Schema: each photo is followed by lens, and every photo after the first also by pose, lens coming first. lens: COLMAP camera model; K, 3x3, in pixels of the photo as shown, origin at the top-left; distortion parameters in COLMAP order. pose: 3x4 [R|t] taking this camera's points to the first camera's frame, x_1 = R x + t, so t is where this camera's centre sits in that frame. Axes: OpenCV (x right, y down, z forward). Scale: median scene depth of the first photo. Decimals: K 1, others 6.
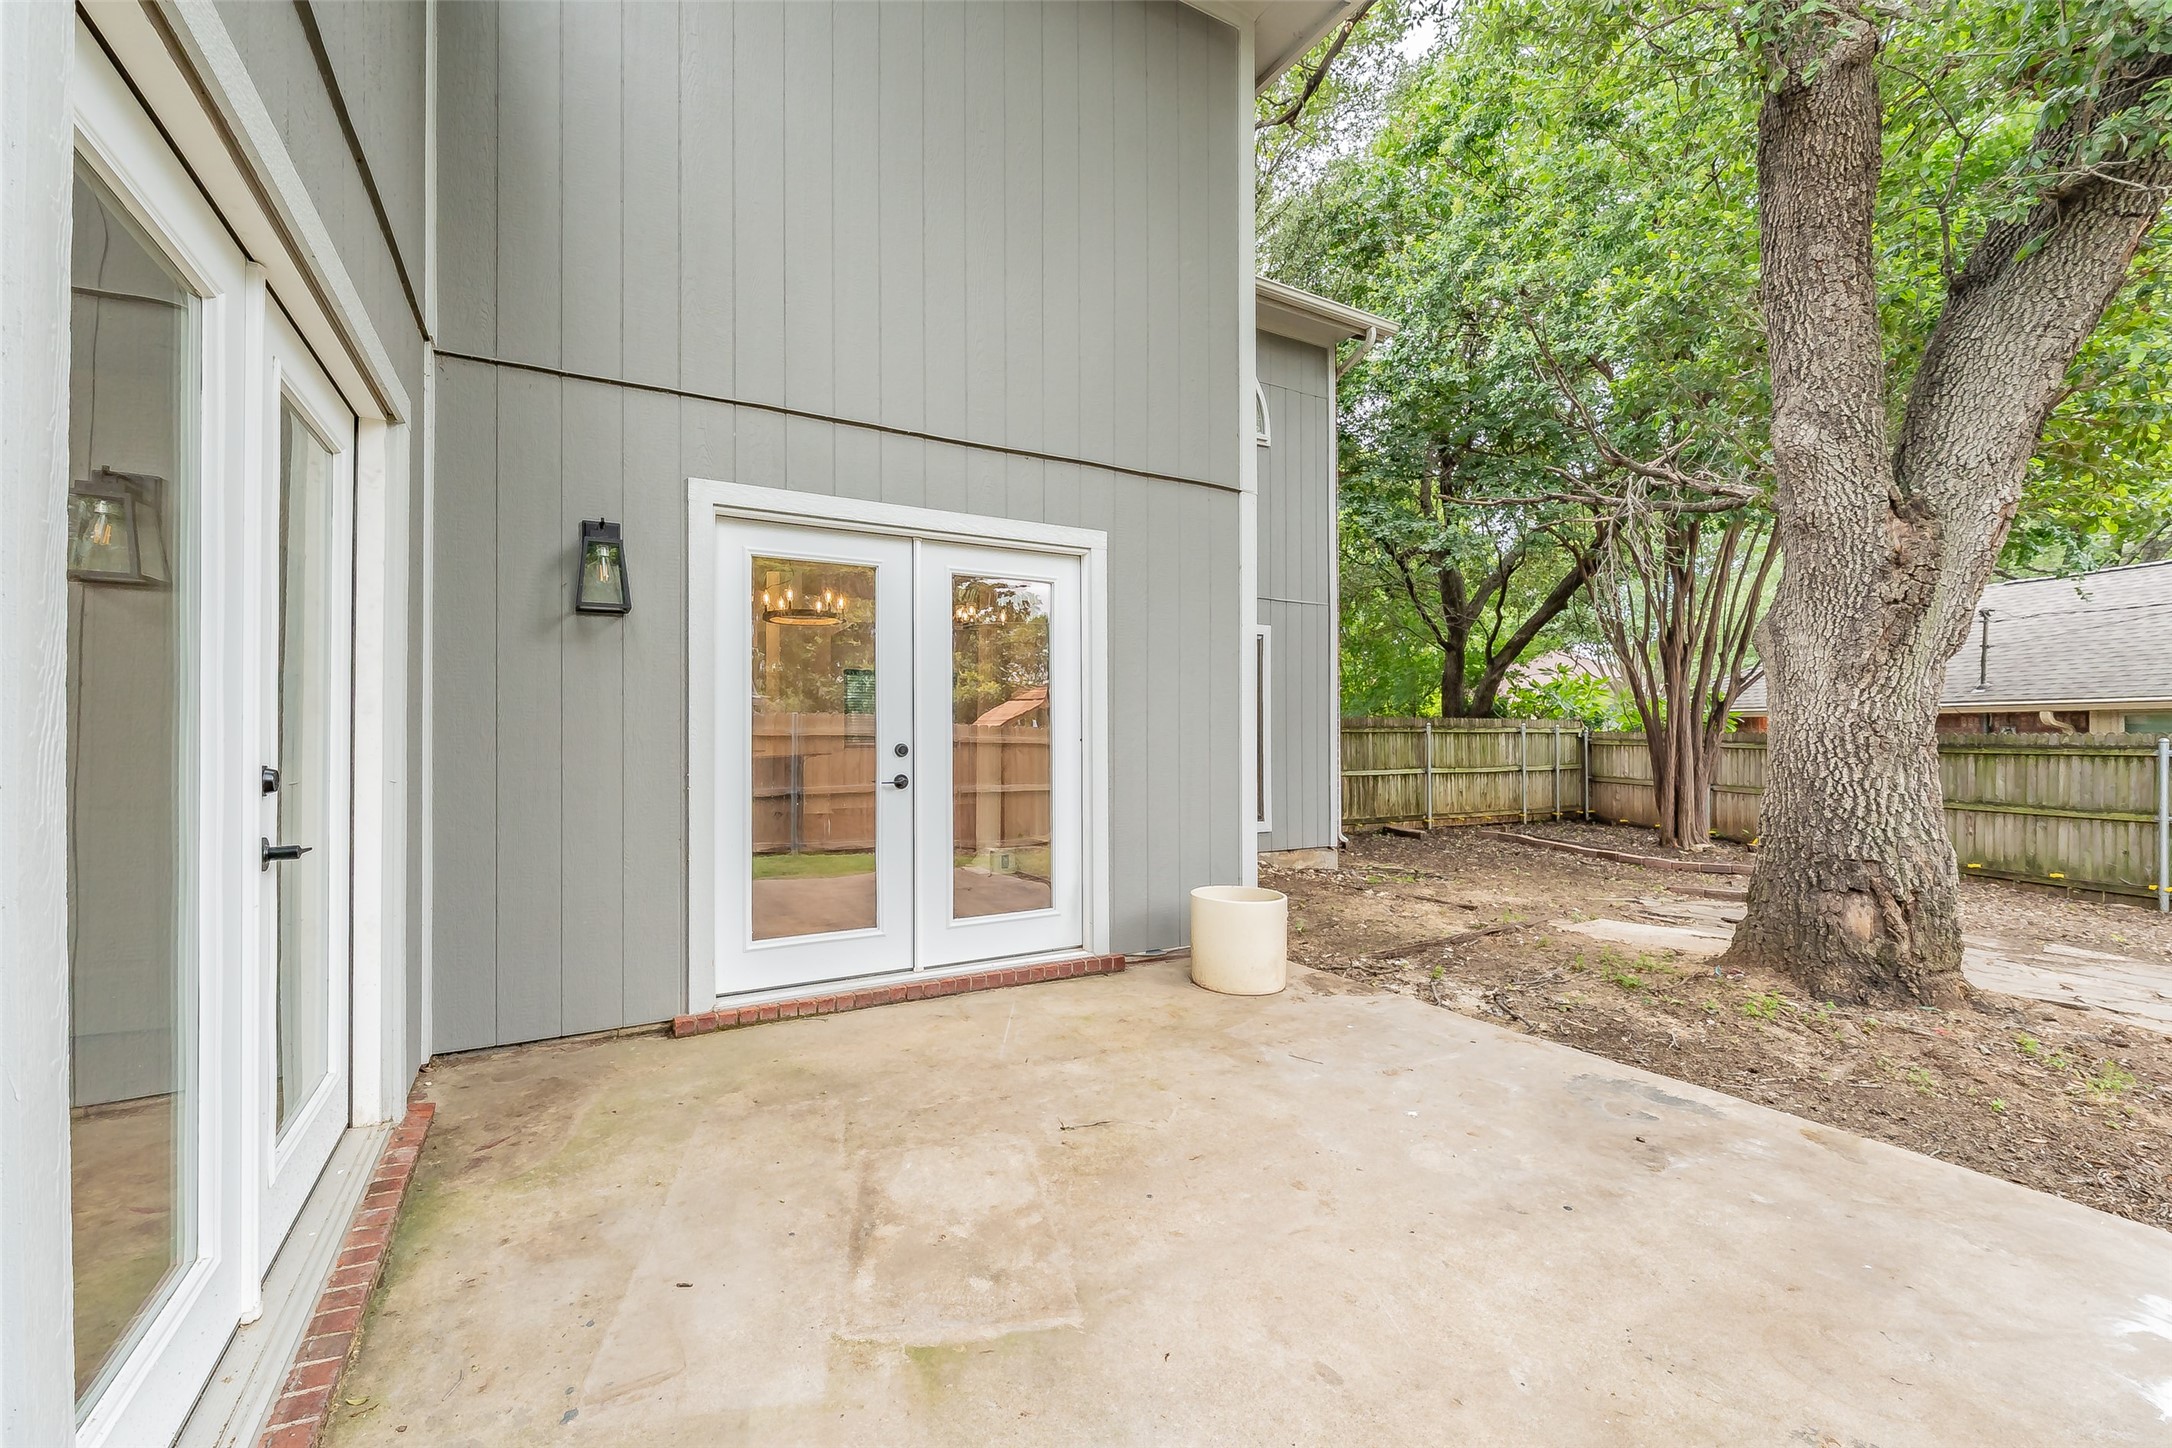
lens RADIAL K [[892.6, 0, 1082.5], [0, 892.6, 729.0], [0, 0, 1]] dist [-0.001748, 0.000040]
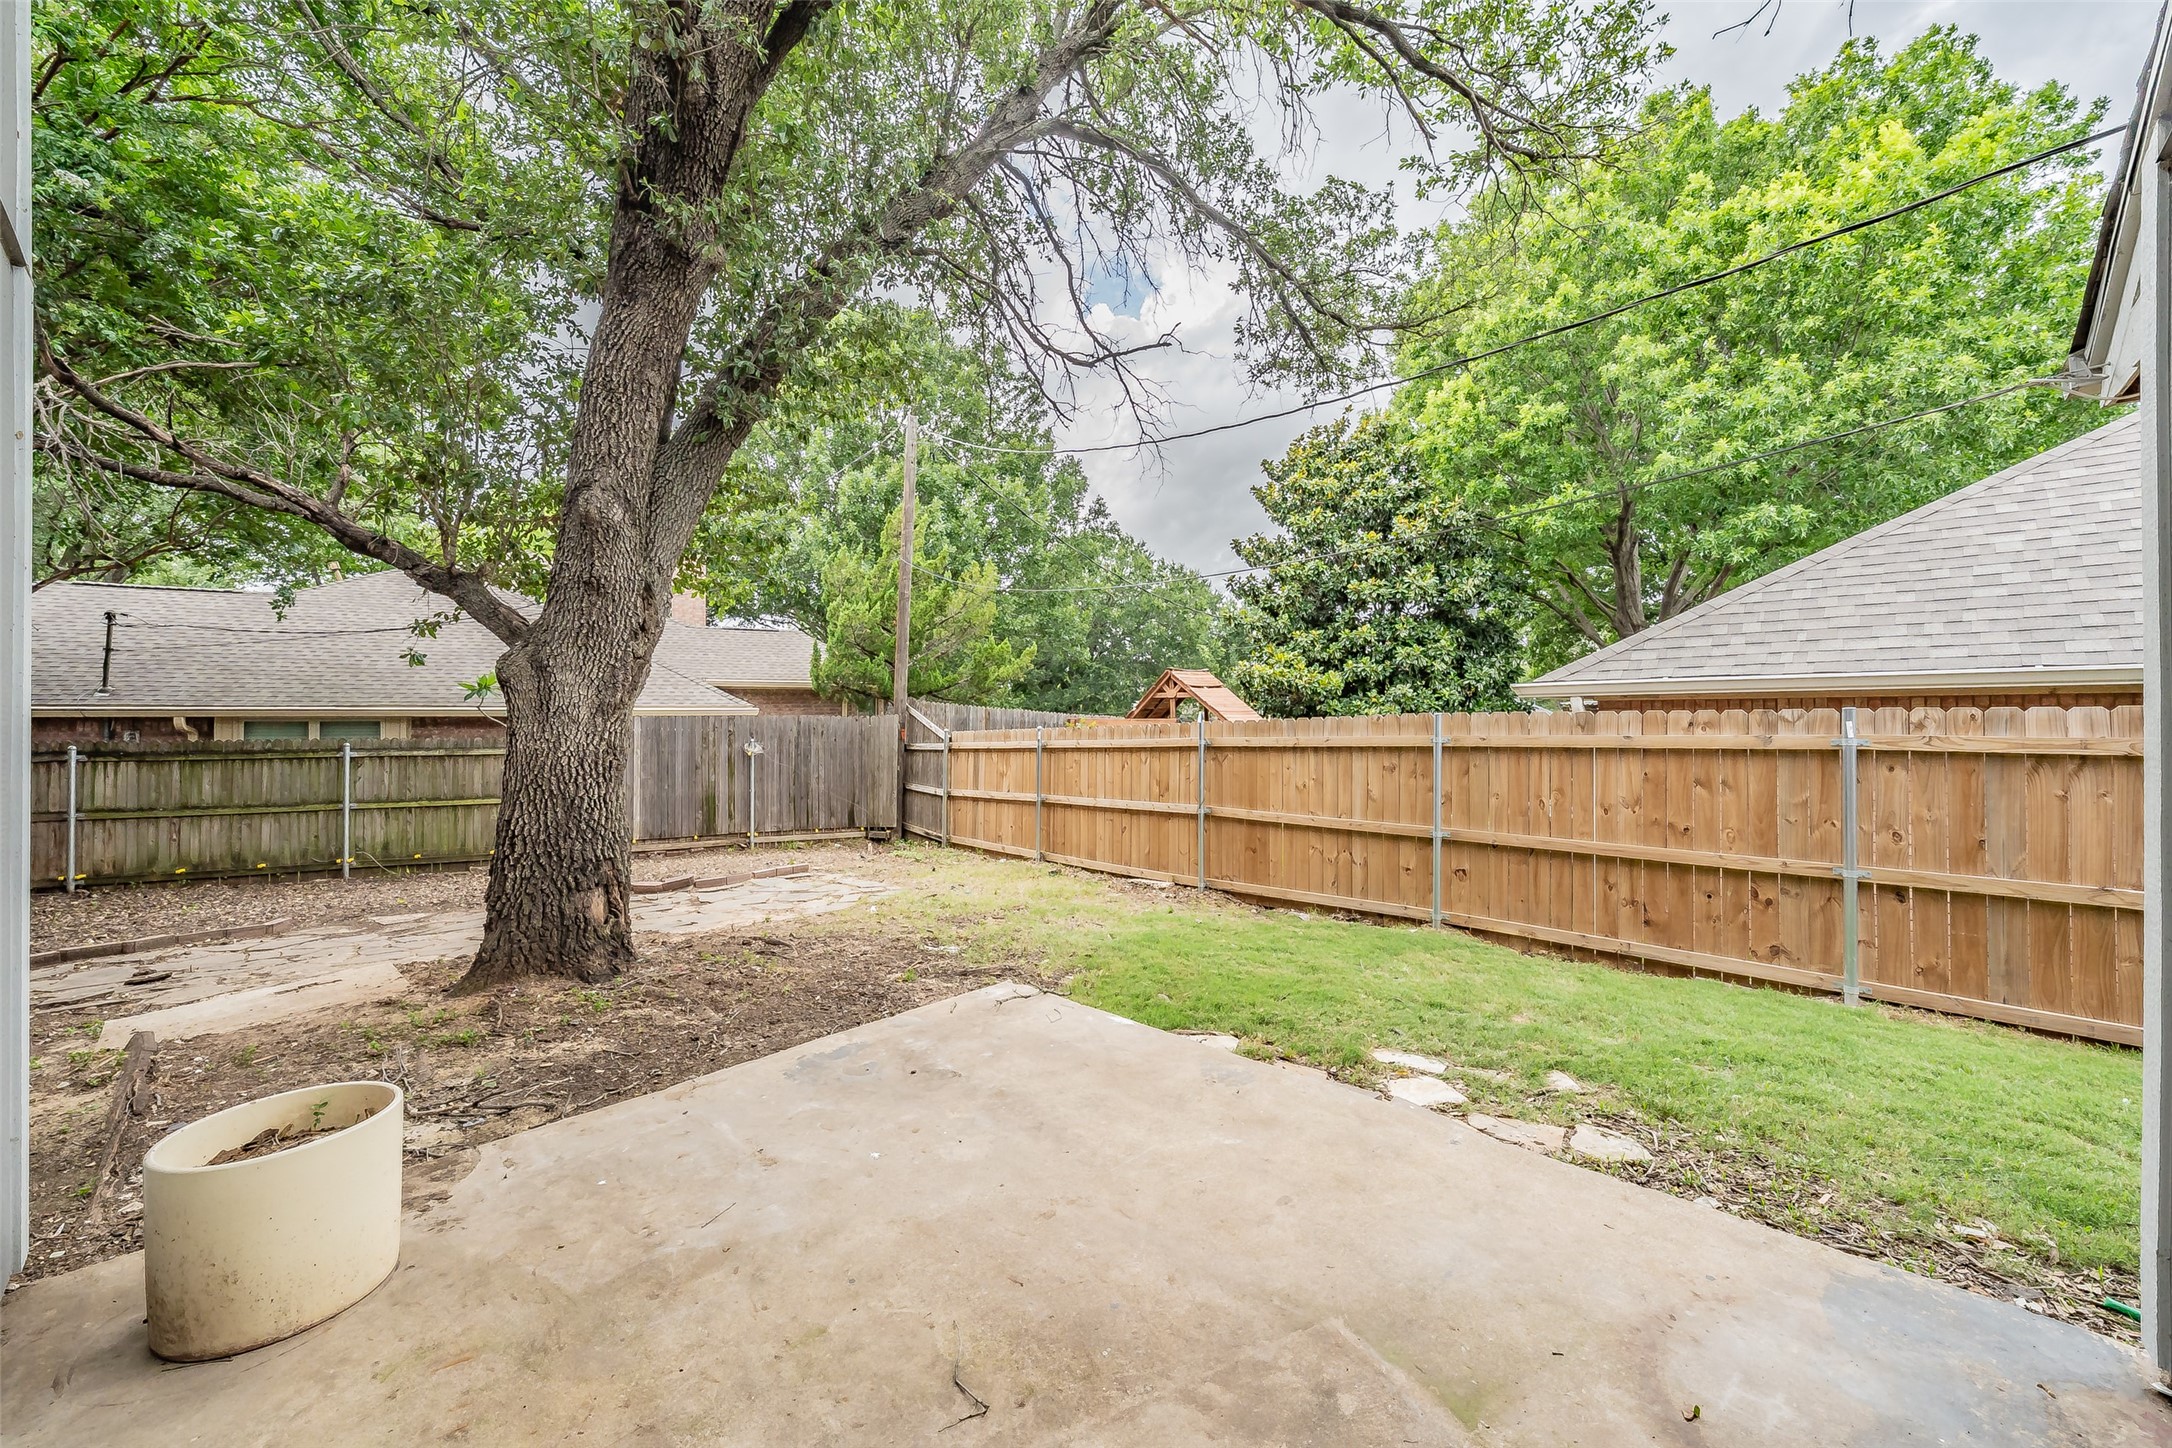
lens RADIAL K [[790.9, 0, 1082.4], [0, 790.9, 720.9], [0, 0, 1]] dist [-0.000744, -0.000039]
pose [[-0.261854, 0.003007, 0.965103, -0.379984], [-0.002162, 0.999991, -0.003703, -0.045394], [-0.965105, -0.003057, -0.261845, 0.663126]]
